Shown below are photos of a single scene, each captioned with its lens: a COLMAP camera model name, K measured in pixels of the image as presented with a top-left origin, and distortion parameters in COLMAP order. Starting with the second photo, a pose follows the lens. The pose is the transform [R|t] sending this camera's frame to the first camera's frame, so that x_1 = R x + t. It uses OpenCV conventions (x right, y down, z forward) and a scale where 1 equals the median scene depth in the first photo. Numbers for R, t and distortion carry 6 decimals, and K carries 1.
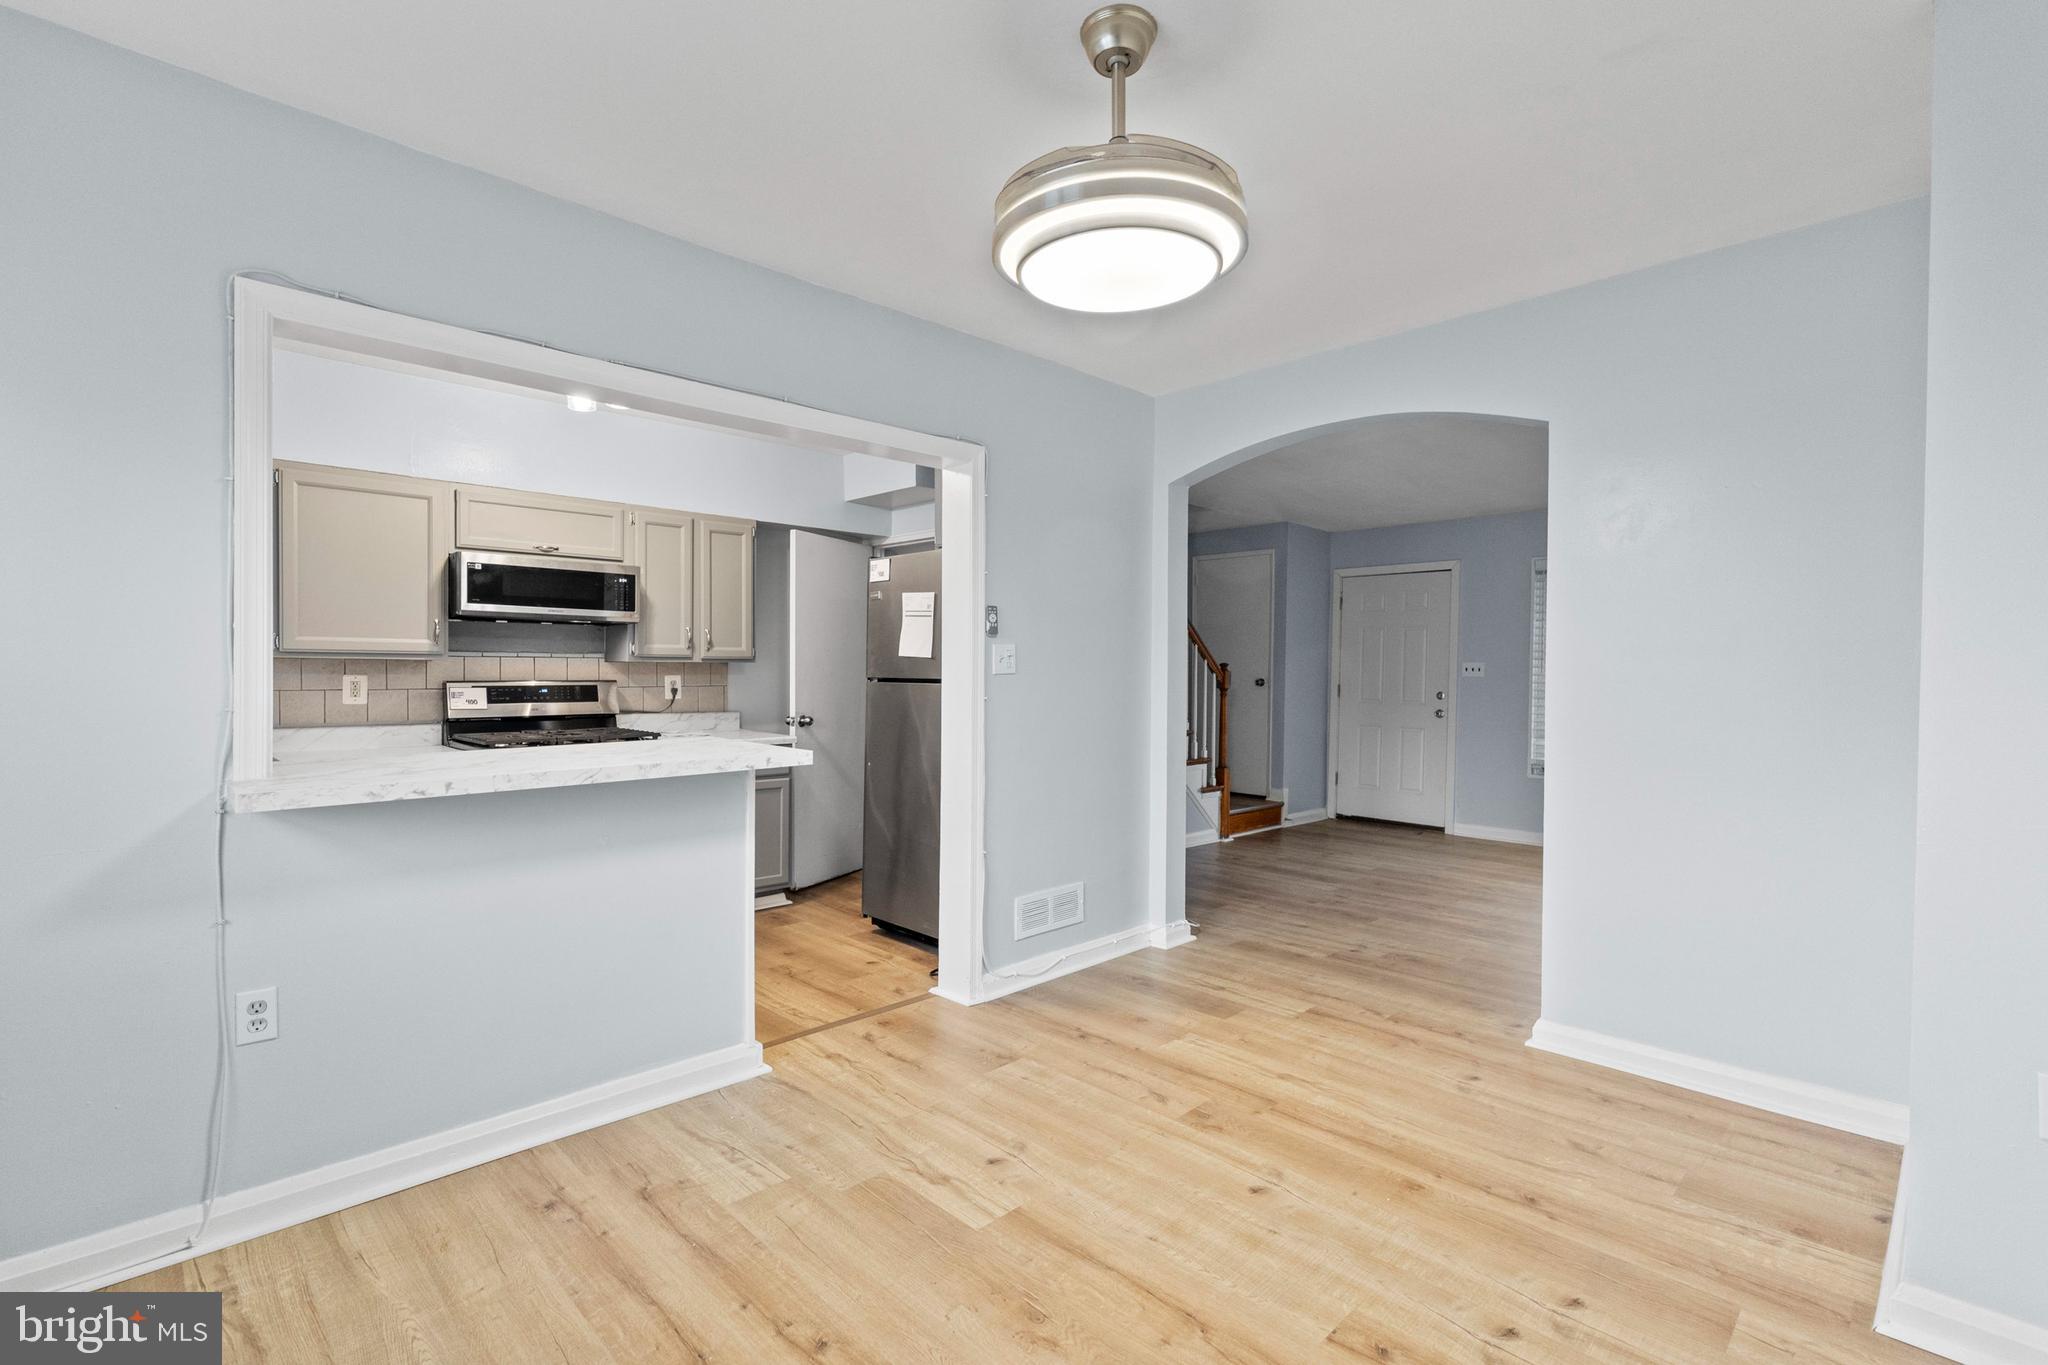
lens RADIAL K [[947.1, 0, 1025.7], [0, 947.1, 687.6], [0, 0, 1]] dist [-0.001448, -0.000279]
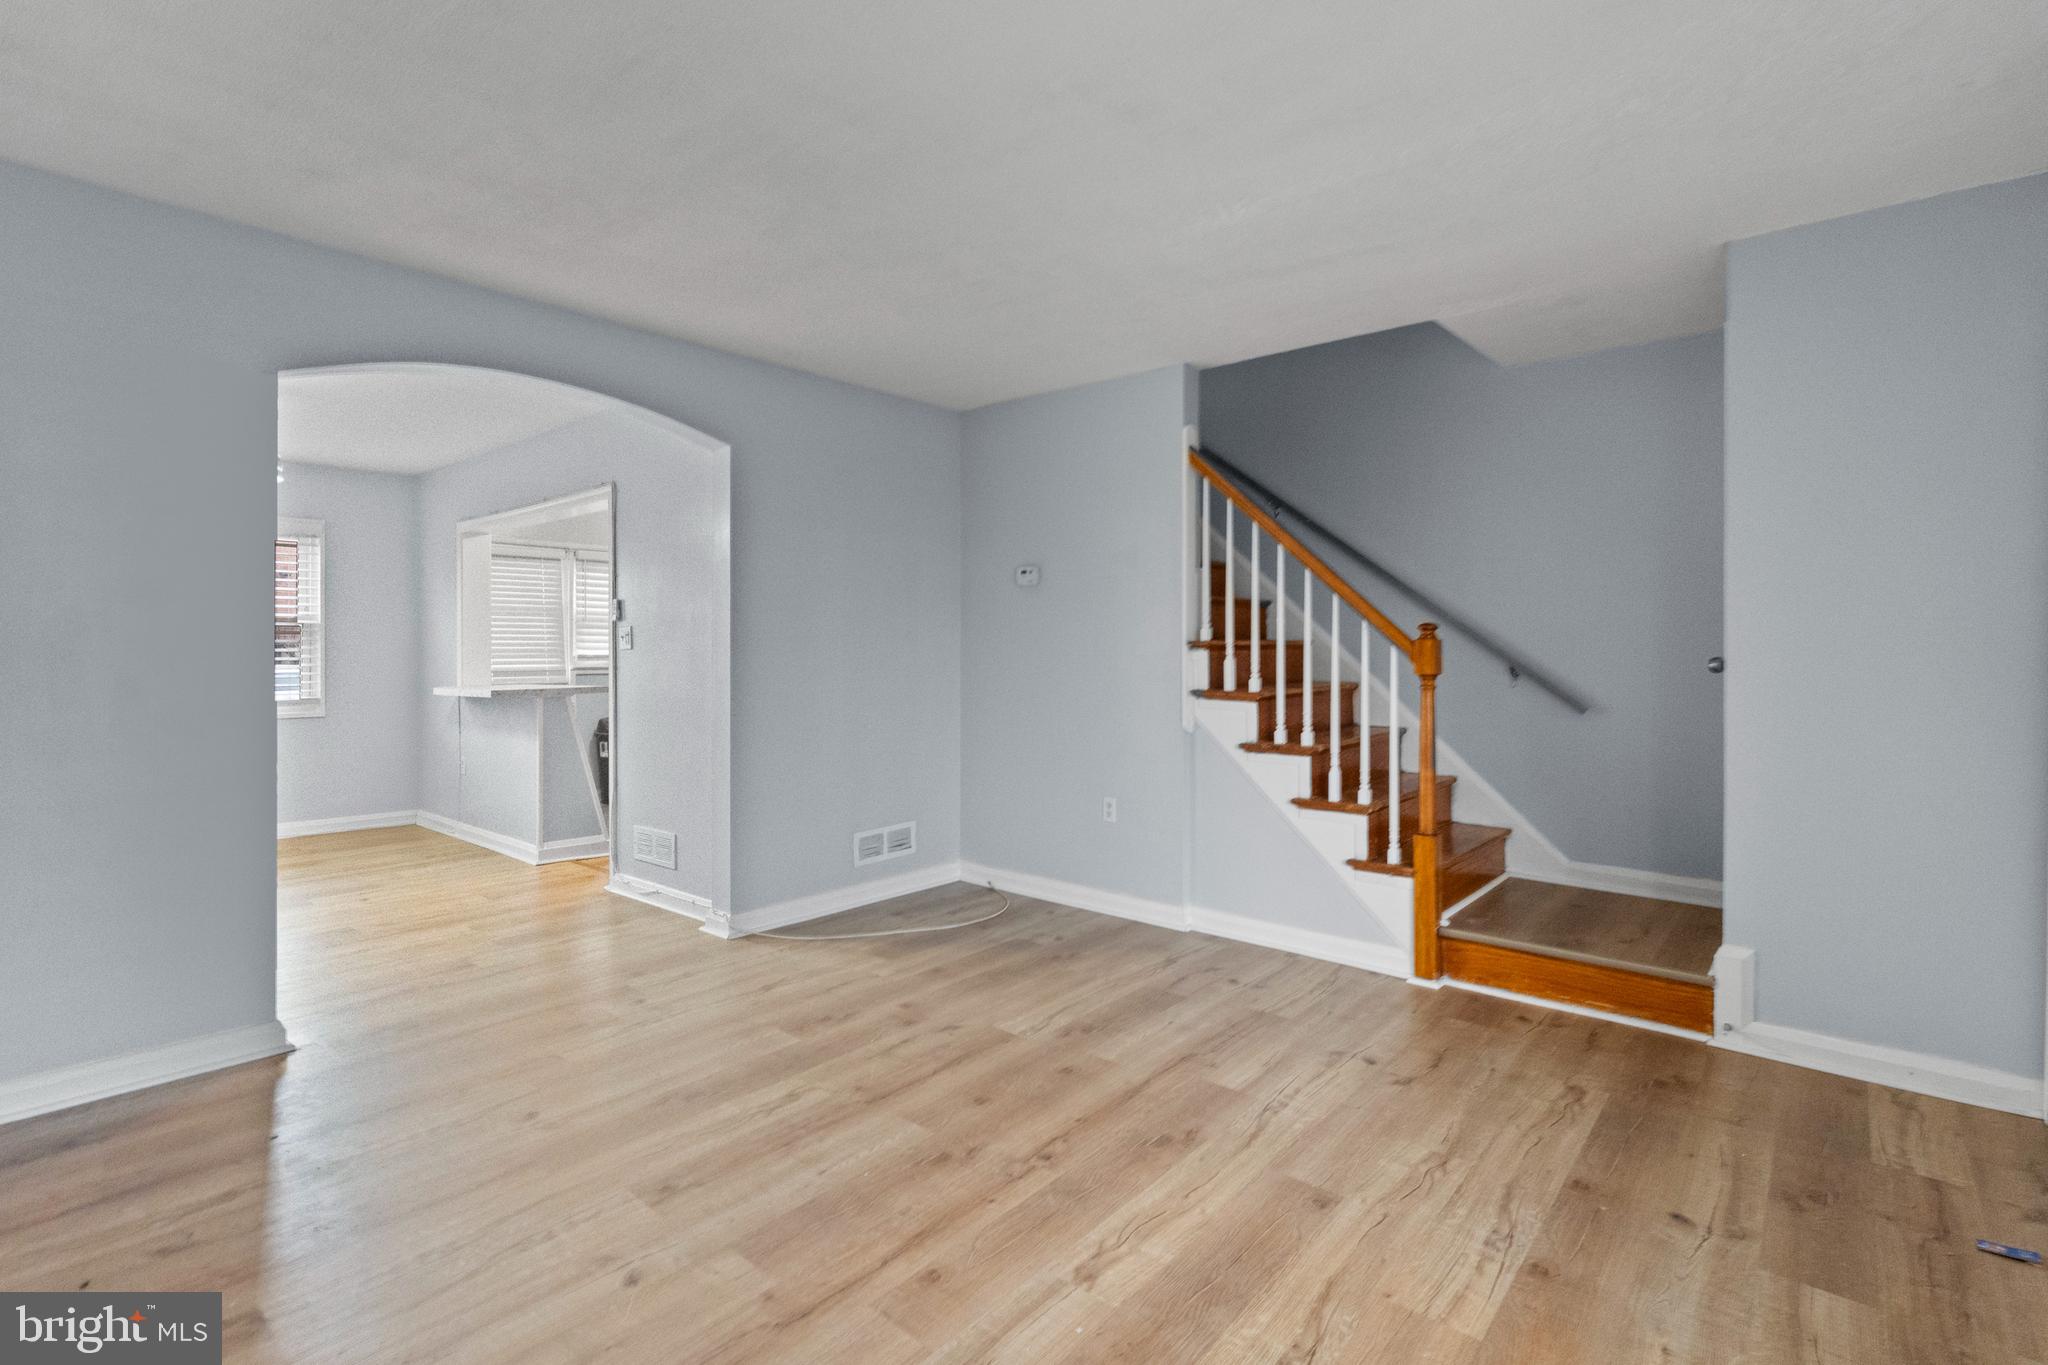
lens RADIAL K [[936.5, 0, 1000.3], [0, 936.5, 667.5], [0, 0, 1]] dist [-0.001232, -0.000172]
pose [[0.070979, 0.009137, -0.997436, 0.925630], [-0.013682, 0.999873, 0.008185, -0.005094], [0.997384, 0.013066, 0.071095, 1.012036]]
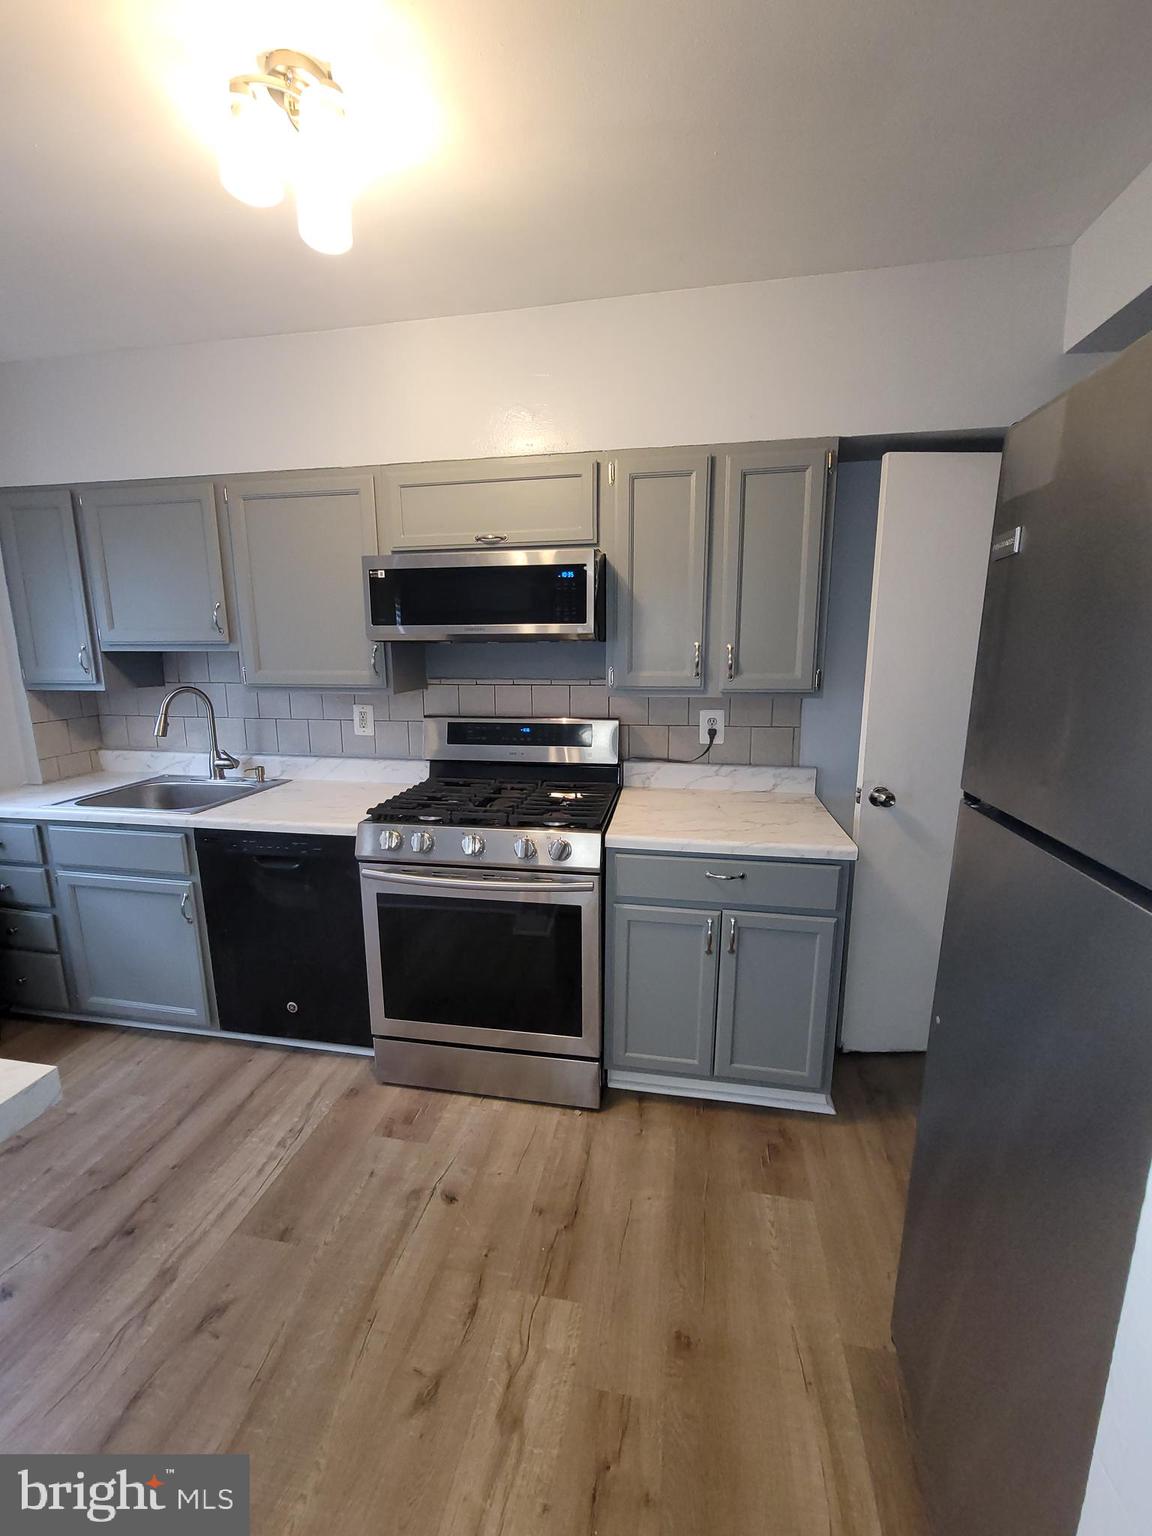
lens RADIAL K [[625.4, 0, 571.8], [0, 625.4, 766.6], [0, 0, 1]] dist [-0.000386, 0.000001]
pose [[0.578949, 0.146834, -0.802034, -0.057484], [-0.007511, 0.984570, 0.174830, -0.051102], [0.815329, -0.095194, 0.571119, 0.643430]]
